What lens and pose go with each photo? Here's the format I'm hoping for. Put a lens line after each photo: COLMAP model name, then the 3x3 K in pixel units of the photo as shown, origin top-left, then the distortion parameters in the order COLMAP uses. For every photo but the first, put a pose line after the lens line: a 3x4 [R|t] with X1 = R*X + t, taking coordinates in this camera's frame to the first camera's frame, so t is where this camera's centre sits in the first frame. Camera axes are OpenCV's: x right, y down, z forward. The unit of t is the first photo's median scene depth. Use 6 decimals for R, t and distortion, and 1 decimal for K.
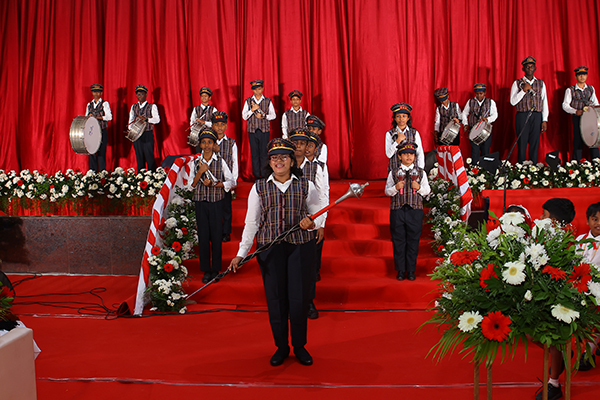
lens RADIAL K [[662.7, 0, 300.0], [0, 662.7, 200.0], [0, 0, 1]] dist [-0.129972, 0.049433]
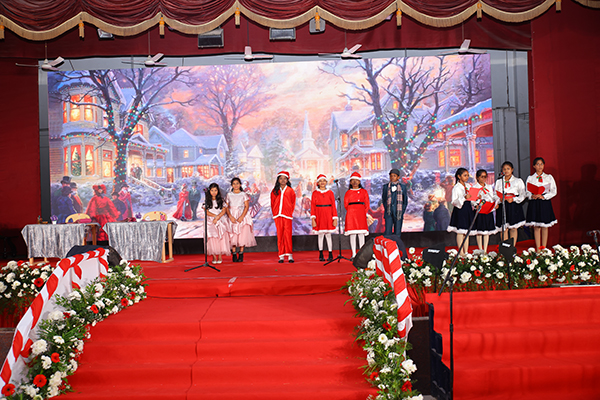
lens RADIAL K [[628.9, 0, 300.0], [0, 628.9, 200.0], [0, 0, 1]] dist [0.010538, 0.041707]
pose [[0.998246, -0.007358, 0.058748, 0.057547], [0.012828, 0.995559, -0.093267, -0.051174], [-0.057801, 0.093857, 0.993906, 0.158222]]
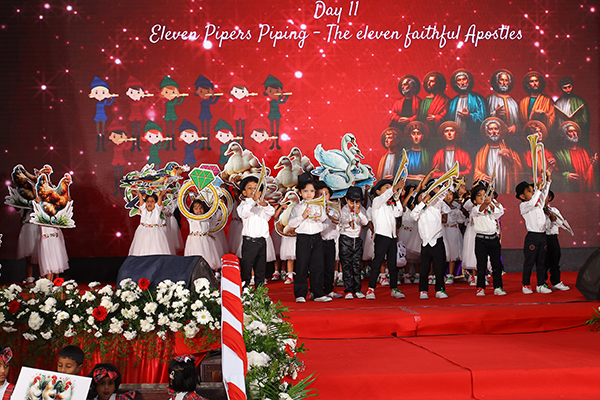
lens RADIAL K [[922.4, 0, 300.0], [0, 922.4, 200.0], [0, 0, 1]] dist [-0.031877, -0.071132]
pose [[0.984796, 0.008297, 0.173517, -0.218572], [0.010977, 0.993890, -0.109825, -0.031972], [-0.173368, 0.110060, 0.978688, 0.262577]]
